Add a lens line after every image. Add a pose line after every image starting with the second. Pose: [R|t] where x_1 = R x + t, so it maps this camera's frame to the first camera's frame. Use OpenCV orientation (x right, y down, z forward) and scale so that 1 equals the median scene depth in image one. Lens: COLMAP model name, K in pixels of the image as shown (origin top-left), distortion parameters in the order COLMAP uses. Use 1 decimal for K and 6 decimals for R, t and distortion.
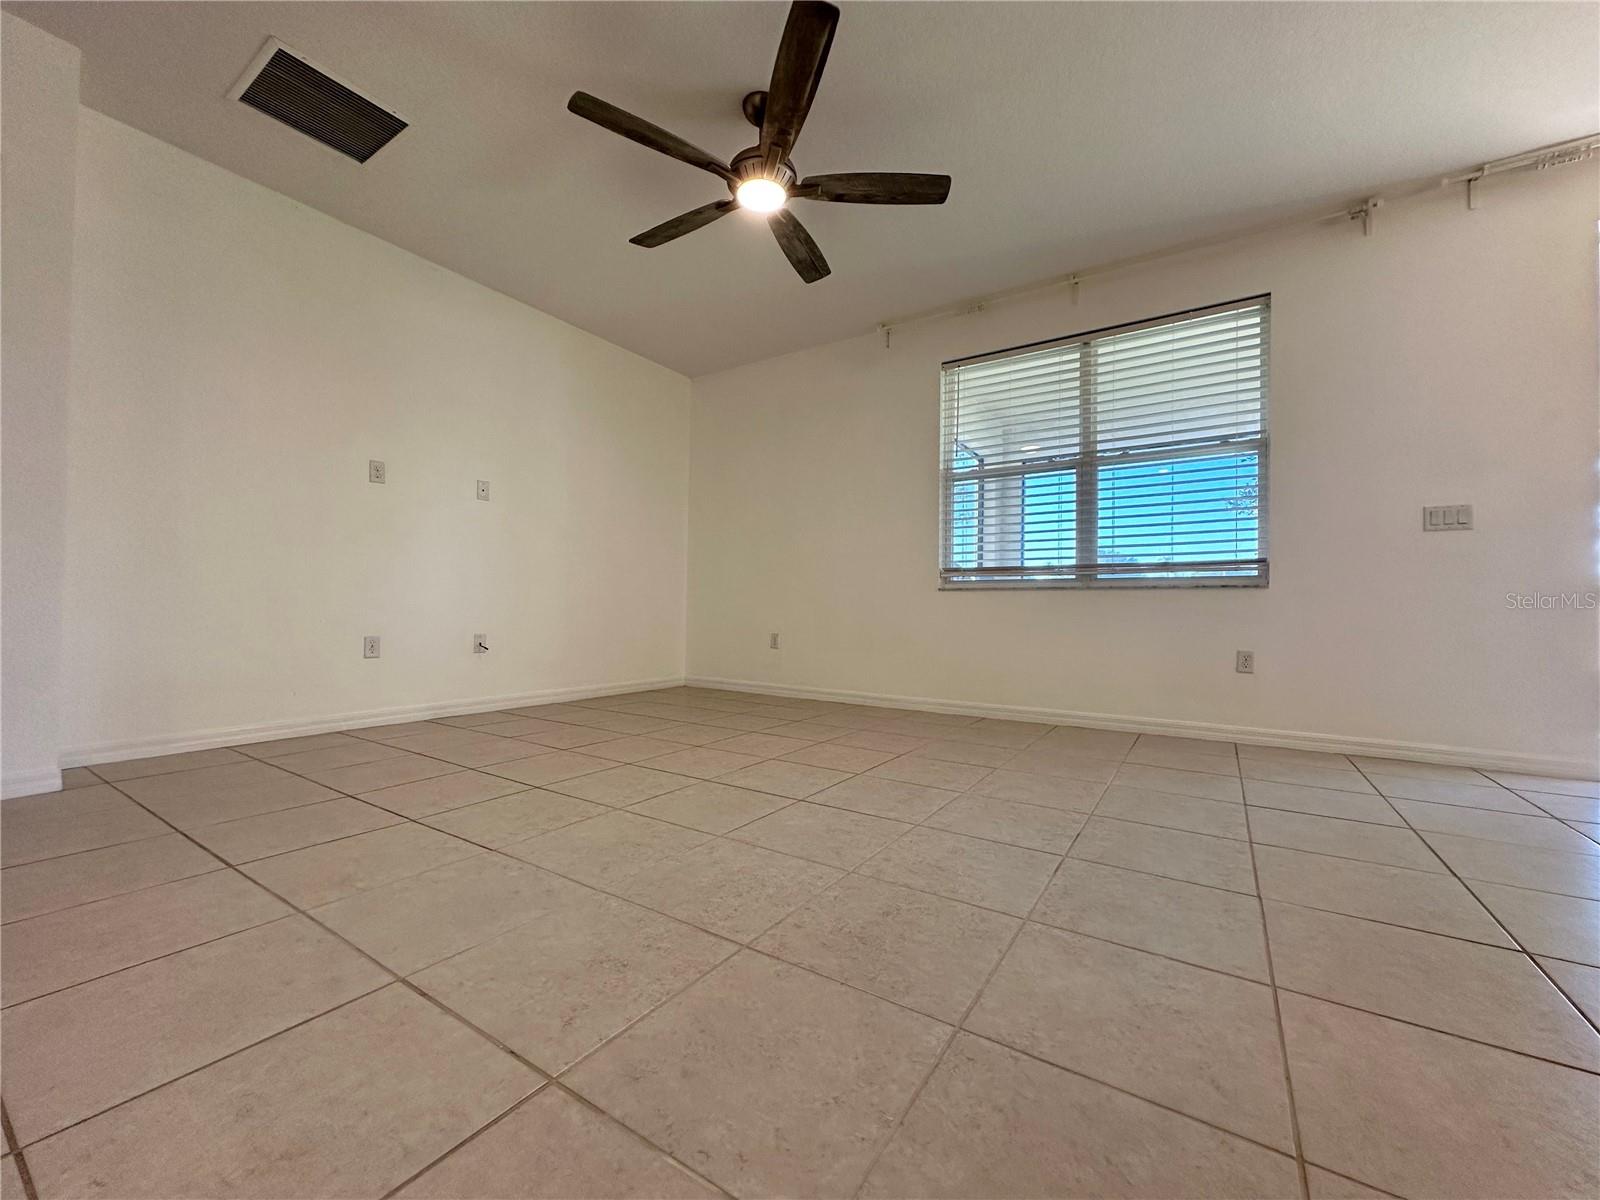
lens RADIAL K [[635.9, 0, 792.4], [0, 635.9, 603.9], [0, 0, 1]] dist [-0.000986, 0.000341]
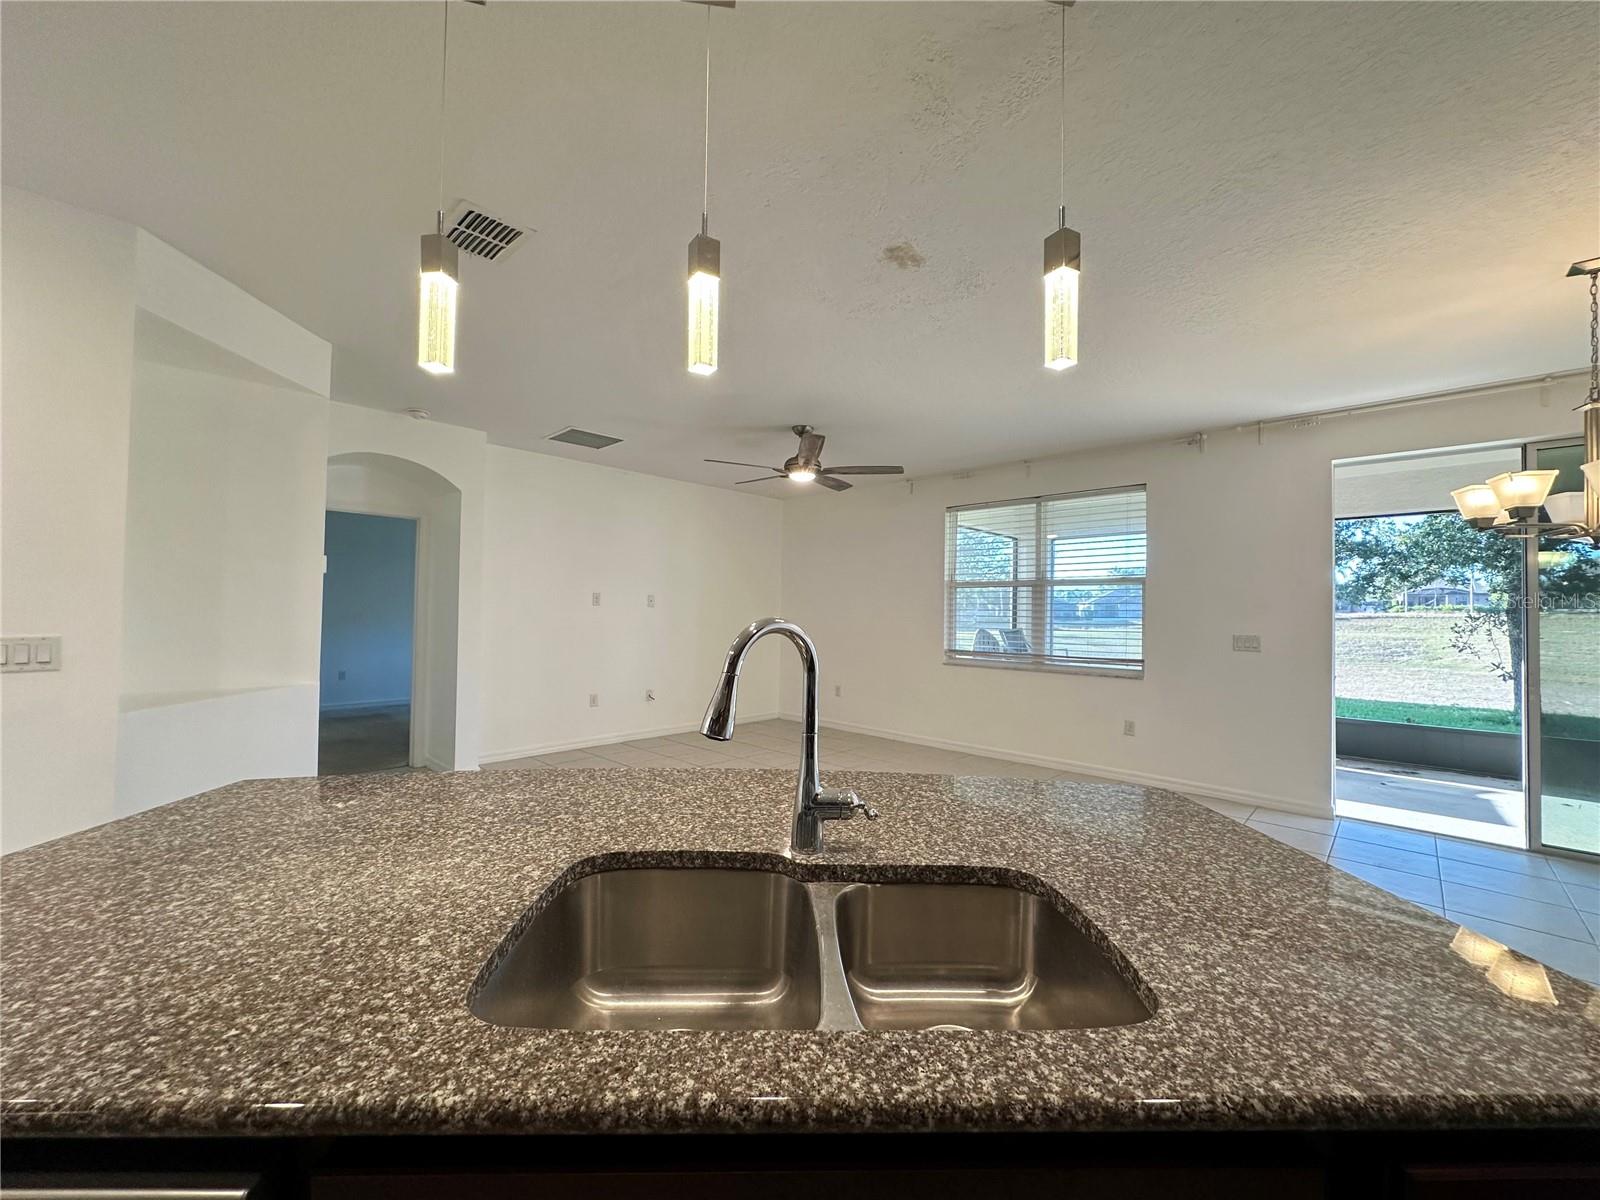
lens RADIAL K [[635.9, 0, 796.3], [0, 635.9, 599.4], [0, 0, 1]] dist [-0.000986, 0.000341]
pose [[0.982969, -0.001018, -0.183766, 0.186212], [-0.001523, 0.999905, -0.013689, -0.169566], [0.183763, 0.013736, 0.982875, -0.558858]]
